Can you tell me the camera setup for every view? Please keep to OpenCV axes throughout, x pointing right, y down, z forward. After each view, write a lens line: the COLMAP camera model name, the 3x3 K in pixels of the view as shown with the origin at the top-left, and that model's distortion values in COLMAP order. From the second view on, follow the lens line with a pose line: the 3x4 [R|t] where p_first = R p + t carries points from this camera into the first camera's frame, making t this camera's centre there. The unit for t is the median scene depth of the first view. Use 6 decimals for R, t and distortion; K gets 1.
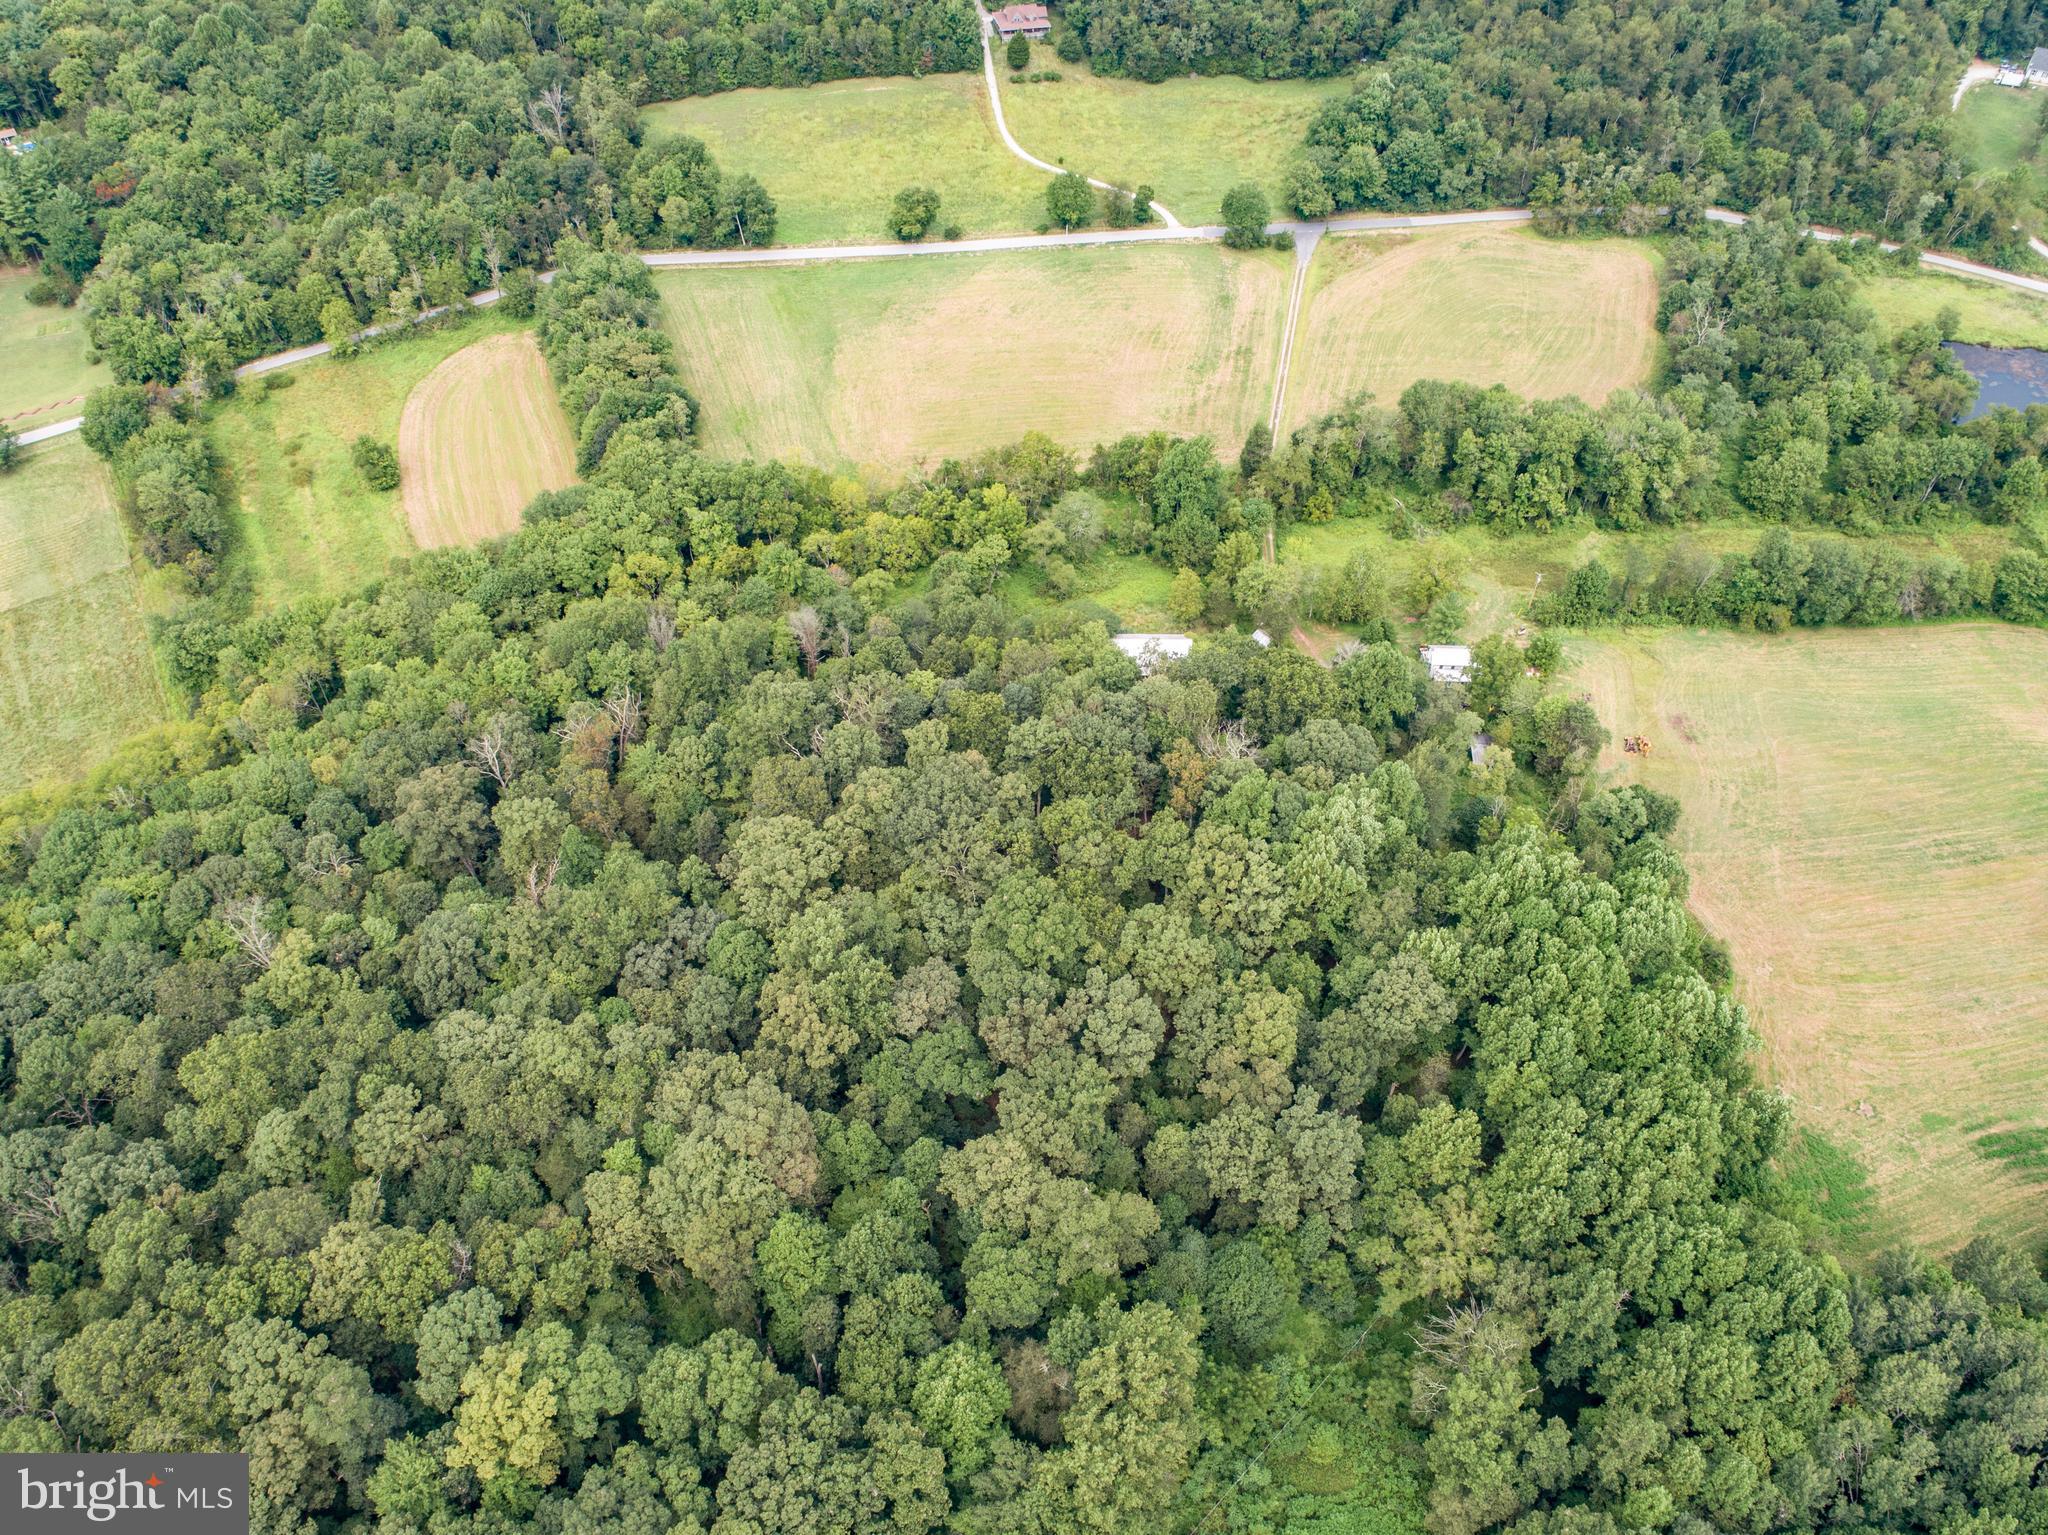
lens RADIAL K [[1572.1, 0, 1024.0], [0, 1572.1, 767.5], [0, 0, 1]] dist [-0.015968, 0.008625]
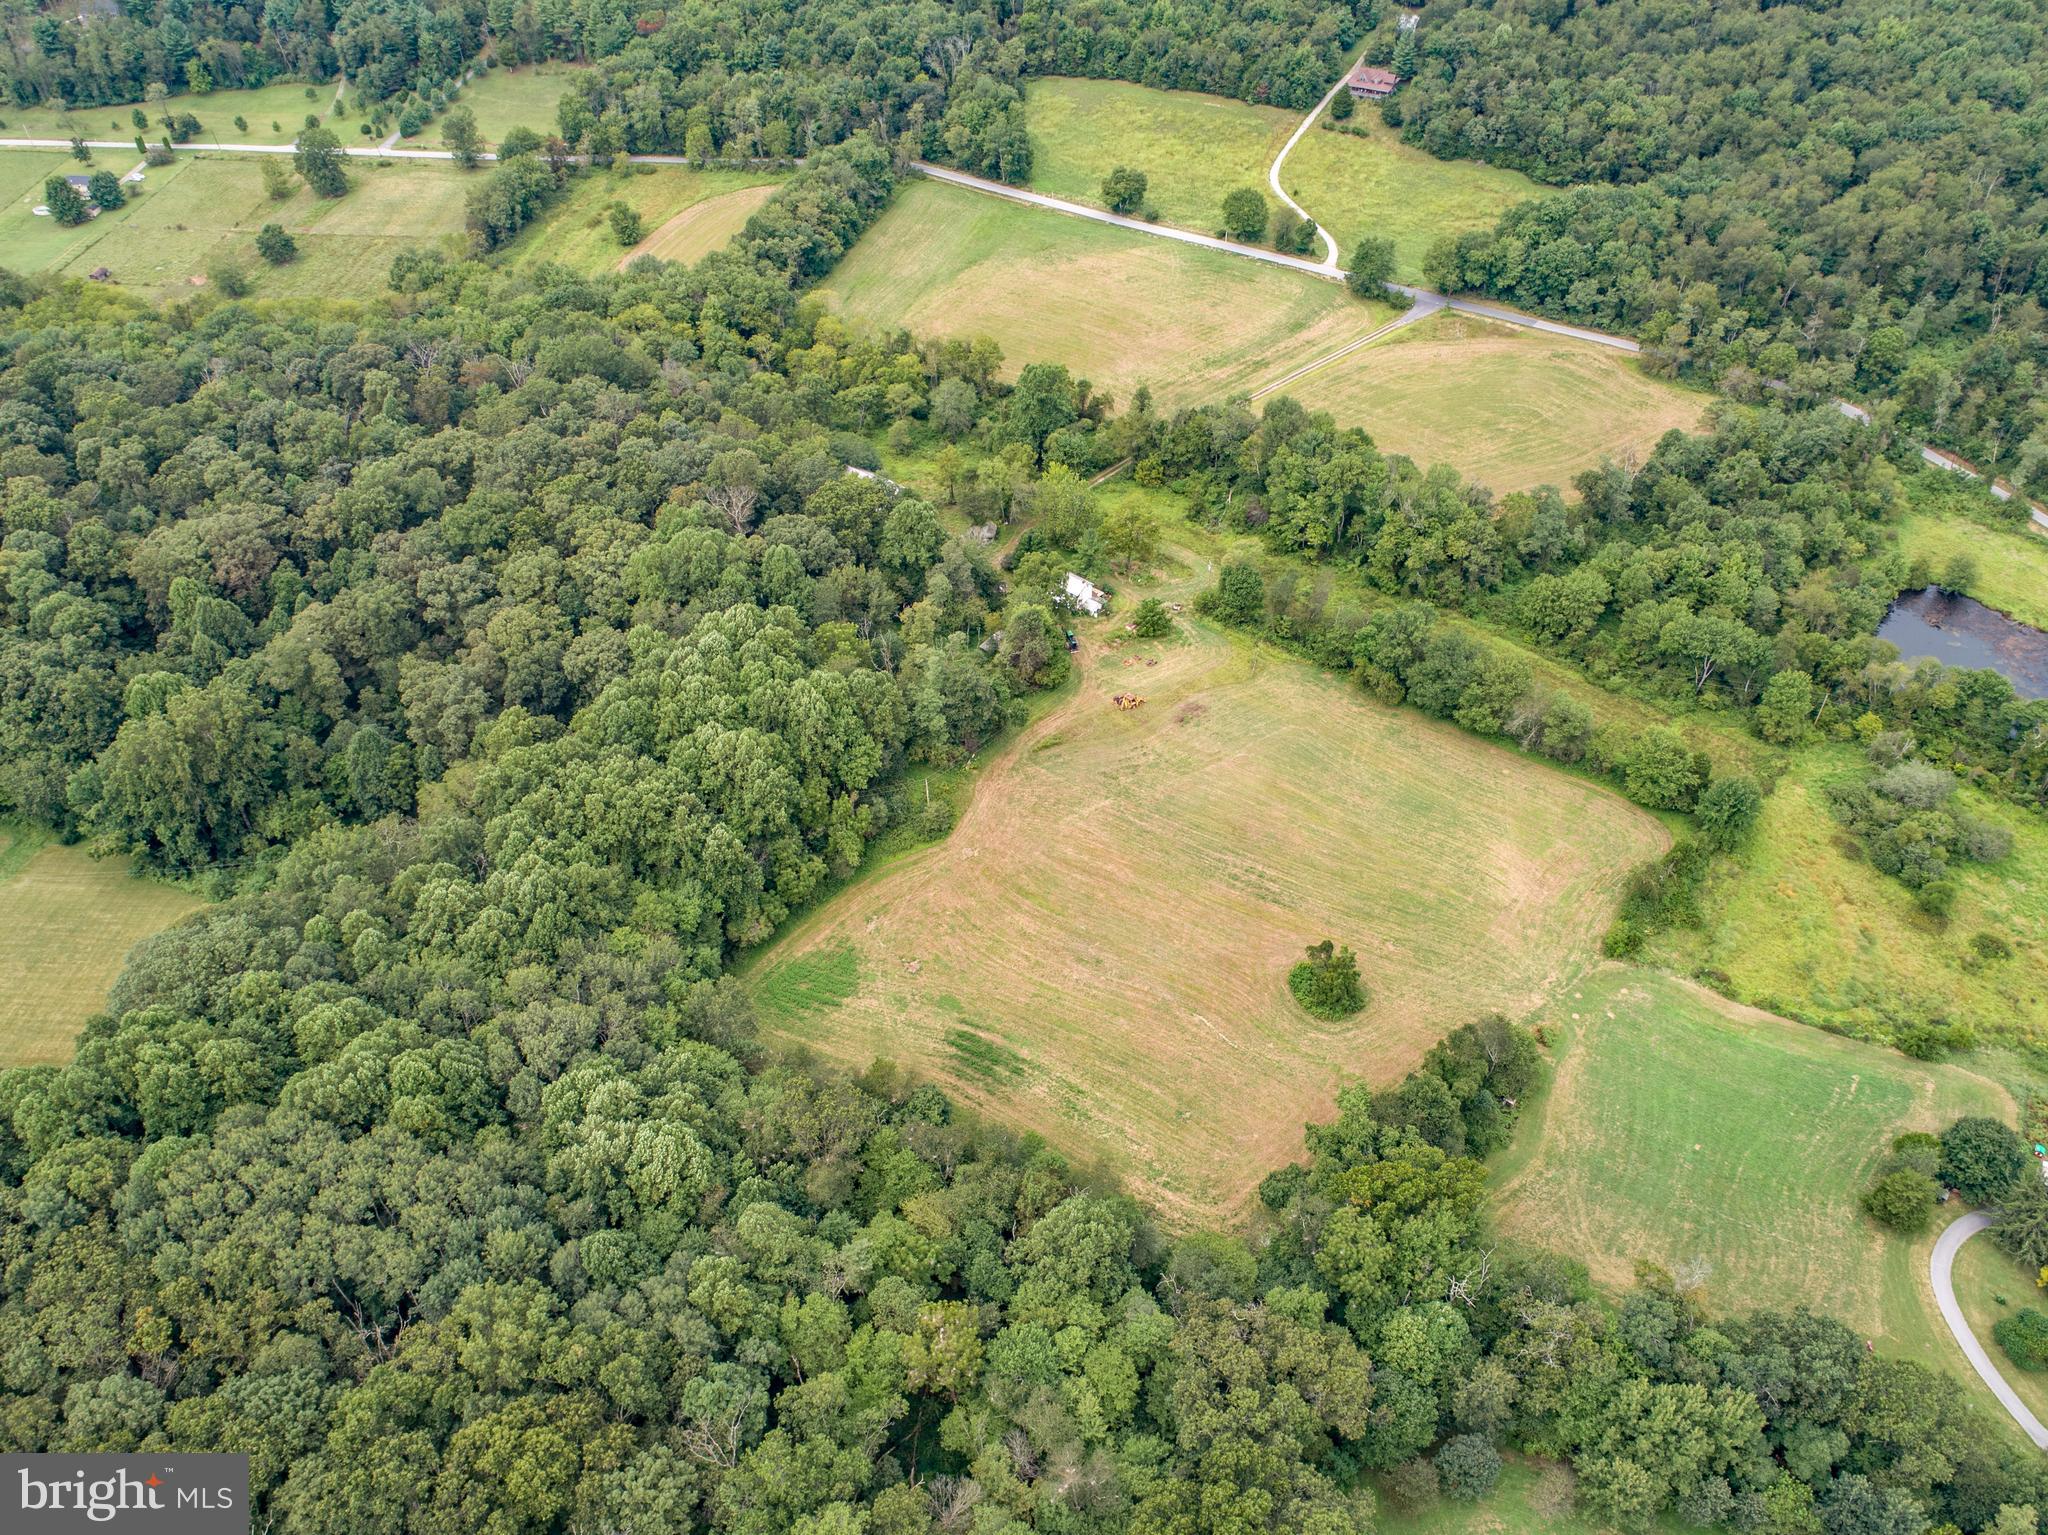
lens RADIAL K [[1572.1, 0, 1024.0], [0, 1572.1, 767.5], [0, 0, 1]] dist [-0.015968, 0.008625]
pose [[0.770197, 0.419162, -0.480729, 0.721162], [-0.455483, 0.889083, 0.045469, 0.008087], [0.446467, 0.183944, 0.875690, 0.037694]]
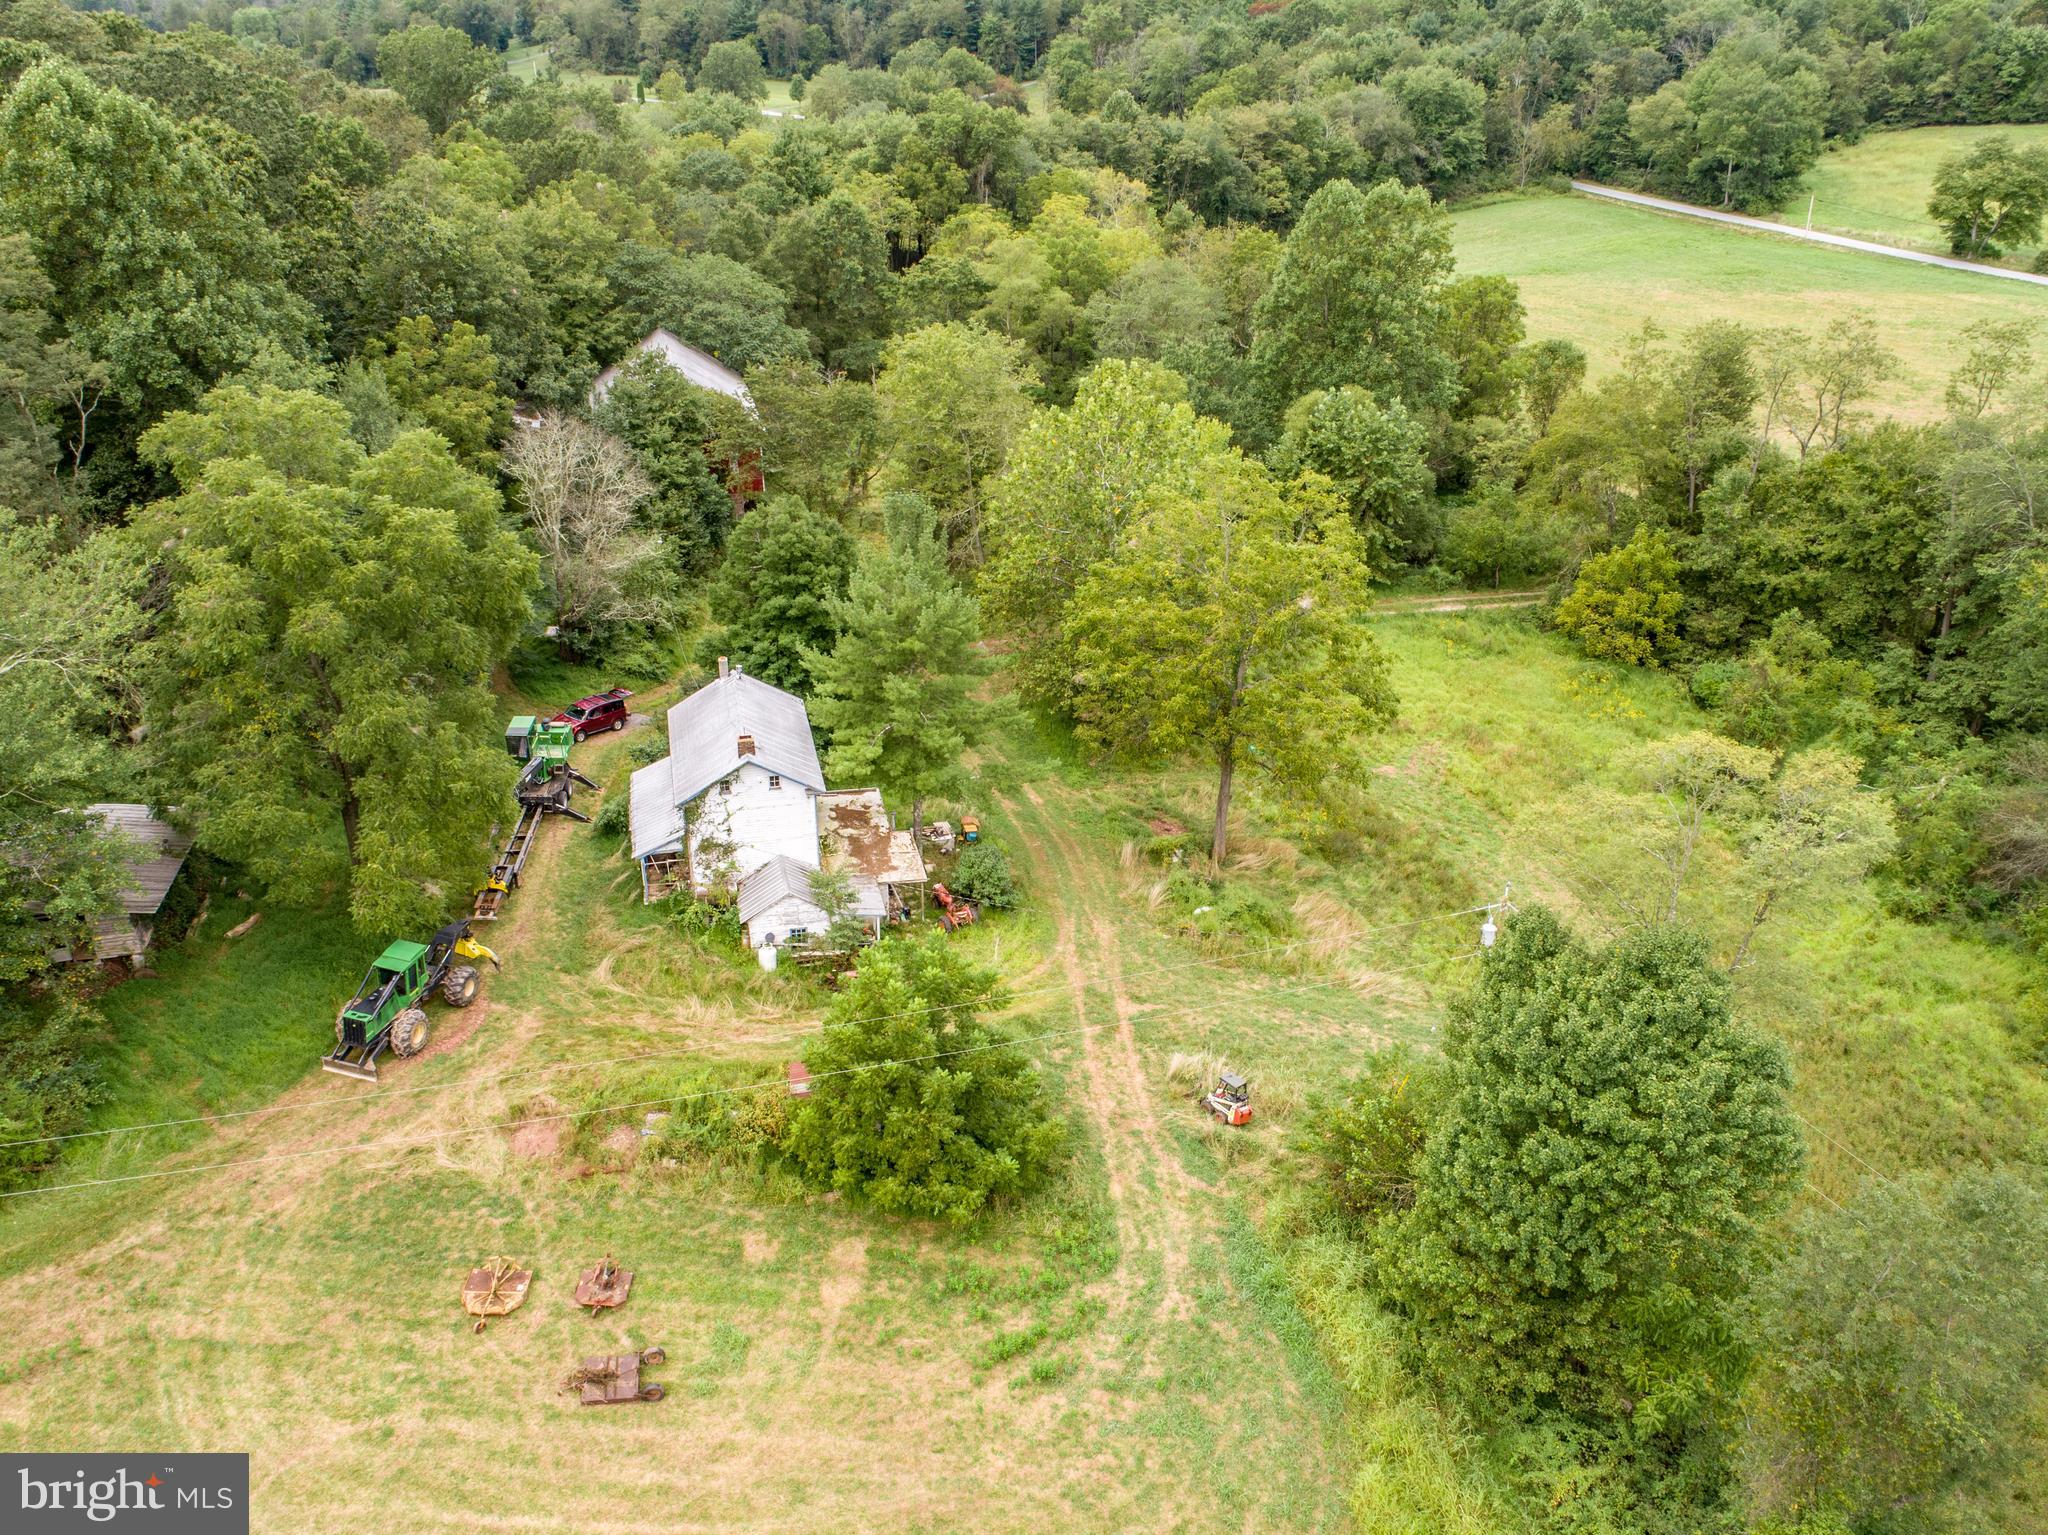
lens RADIAL K [[1572.1, 0, 1024.0], [0, 1572.1, 767.5], [0, 0, 1]] dist [-0.015968, 0.008625]
pose [[0.258547, 0.447846, -0.855913, 0.399330], [-0.714261, 0.685168, 0.142747, -0.108875], [0.650373, 0.574438, 0.497027, 0.799293]]
